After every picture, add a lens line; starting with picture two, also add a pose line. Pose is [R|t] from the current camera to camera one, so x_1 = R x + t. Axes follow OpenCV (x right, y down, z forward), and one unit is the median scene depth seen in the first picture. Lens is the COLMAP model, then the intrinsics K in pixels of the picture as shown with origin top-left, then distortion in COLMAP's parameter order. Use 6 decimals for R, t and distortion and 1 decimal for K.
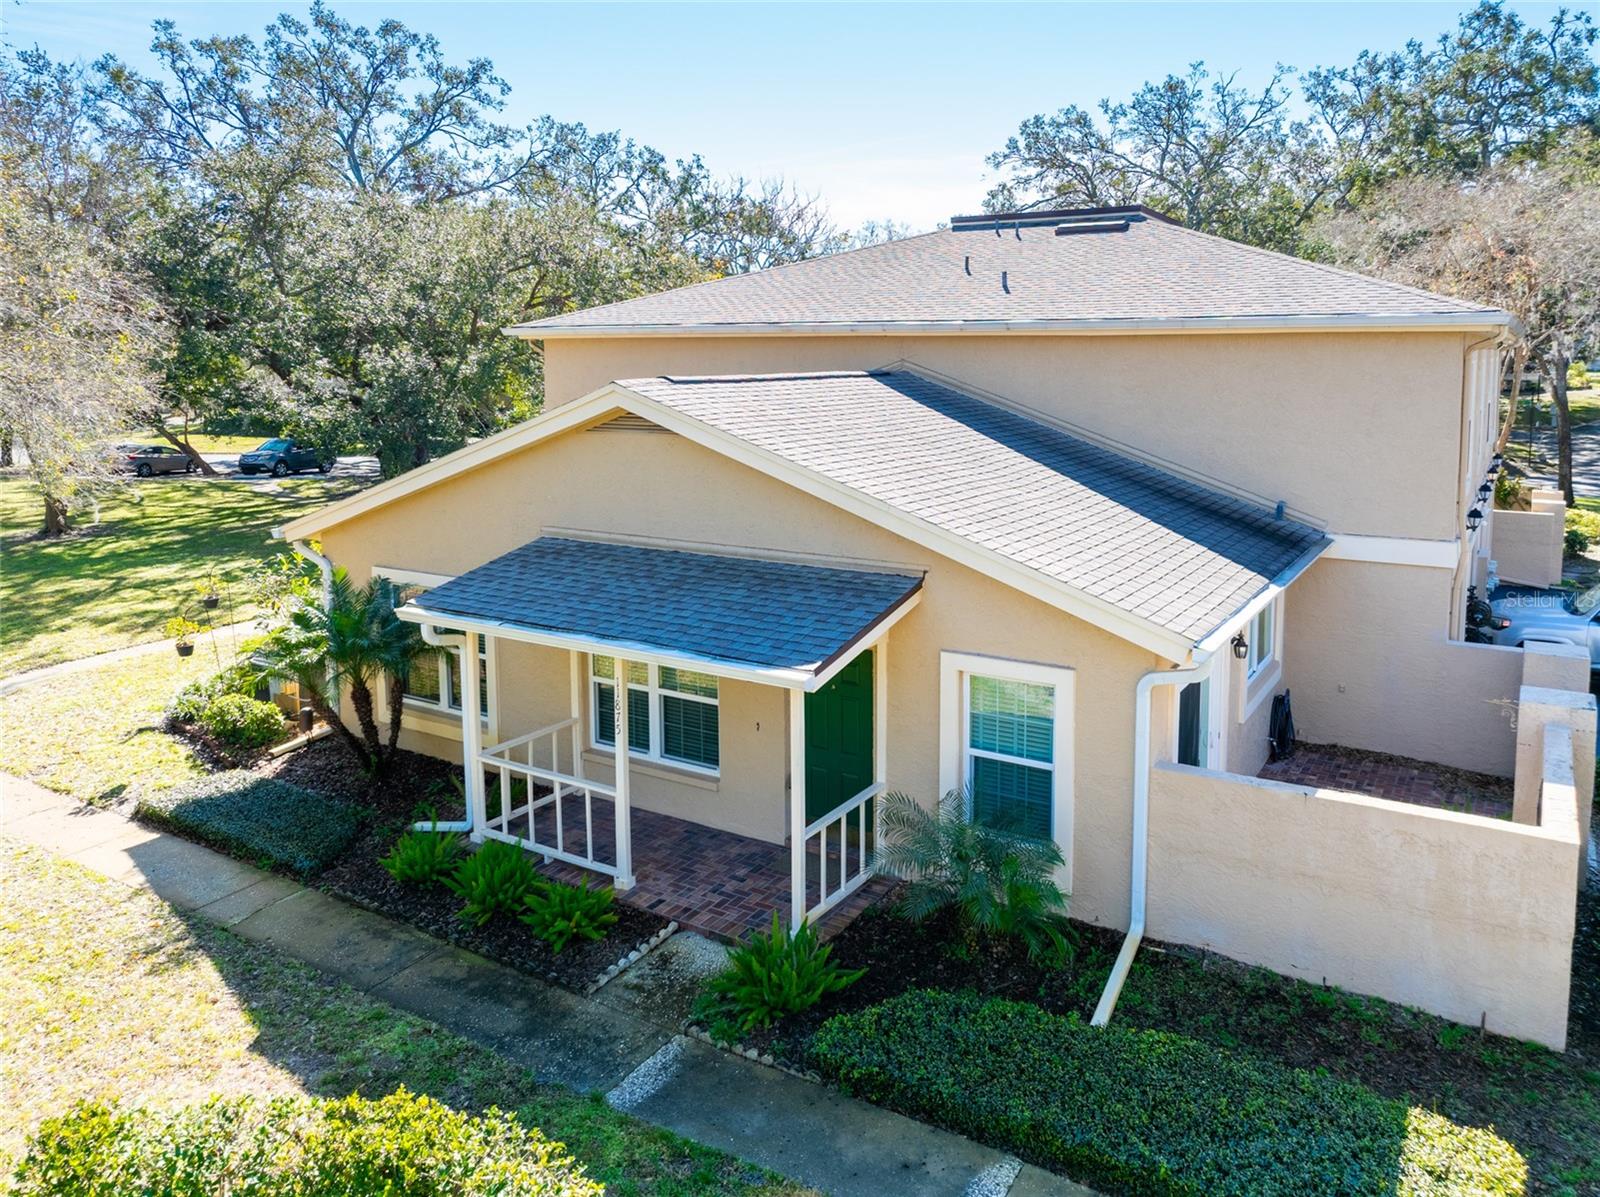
lens RADIAL K [[1112.4, 0, 793.1], [0, 1112.4, 603.6], [0, 0, 1]] dist [-0.004712, -0.002247]
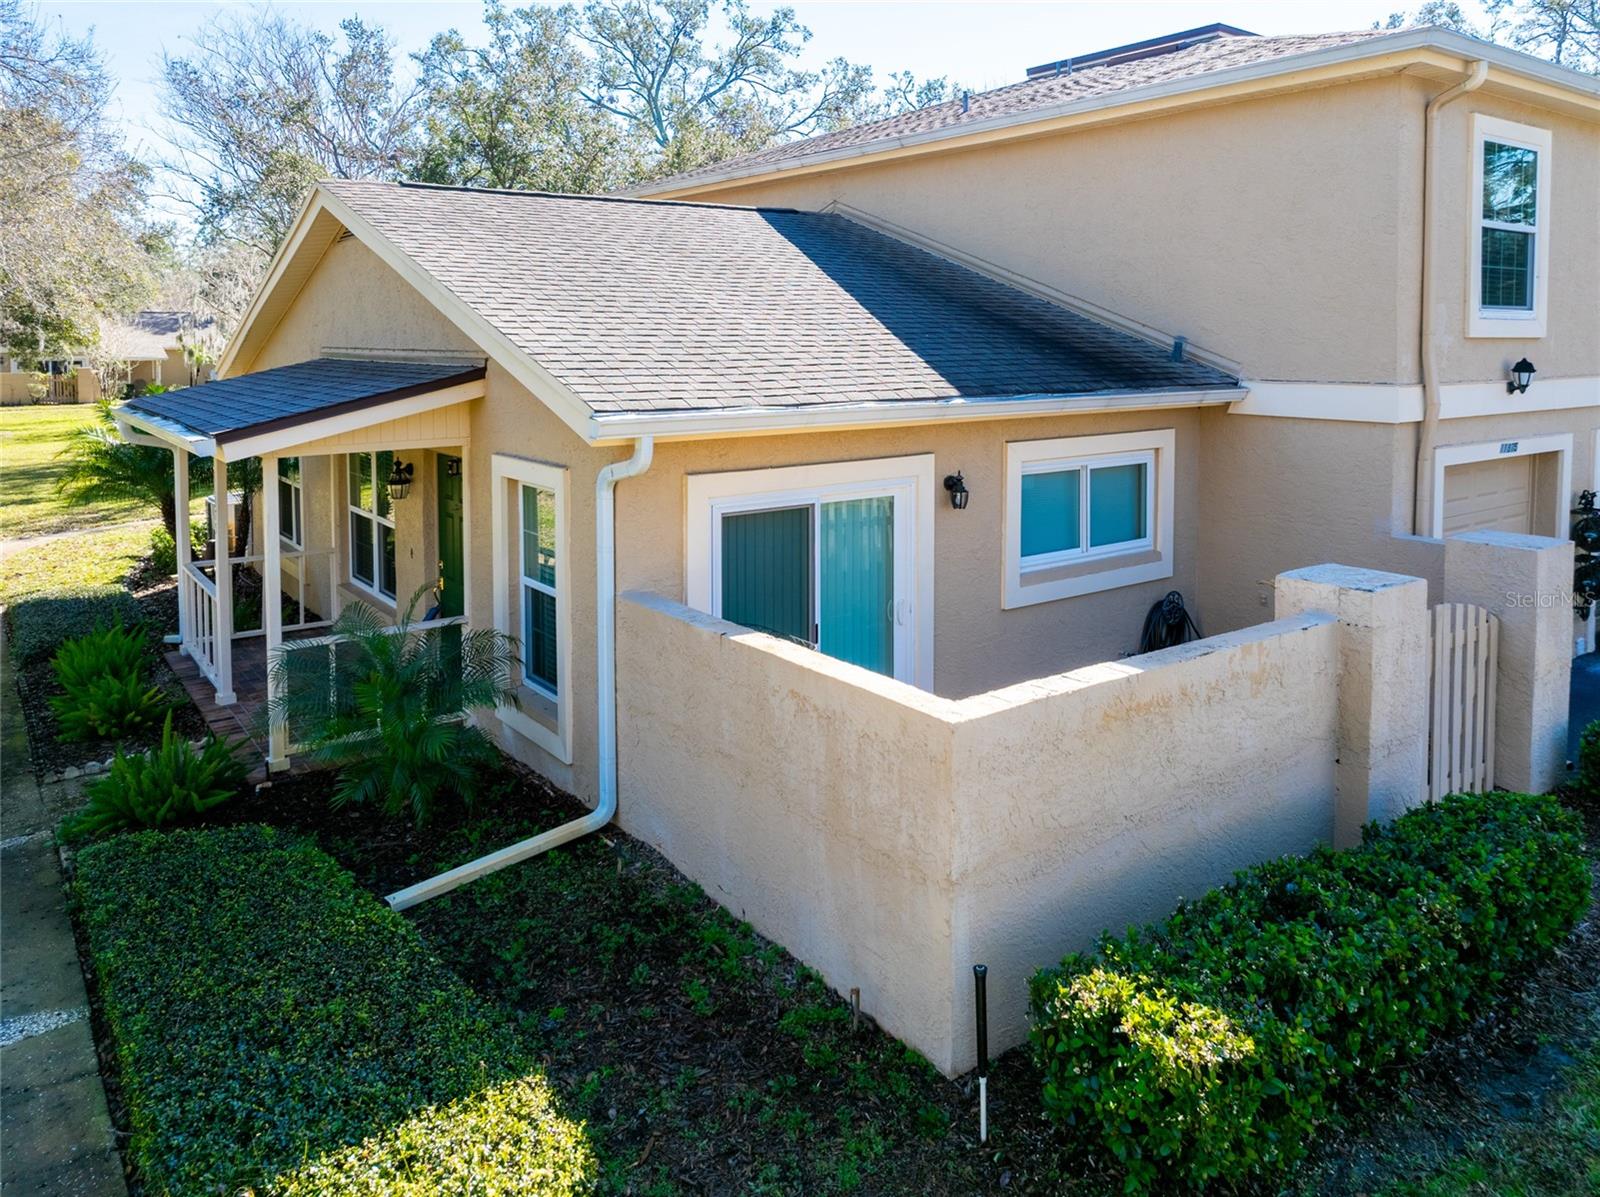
lens RADIAL K [[1112.4, 0, 834.5], [0, 1112.4, 556.4], [0, 0, 1]] dist [-0.004712, -0.002247]
pose [[0.930840, 0.069563, -0.358744, 0.537738], [-0.080628, 0.996617, -0.015955, 0.088955], [0.356420, 0.043776, 0.933300, 0.258037]]
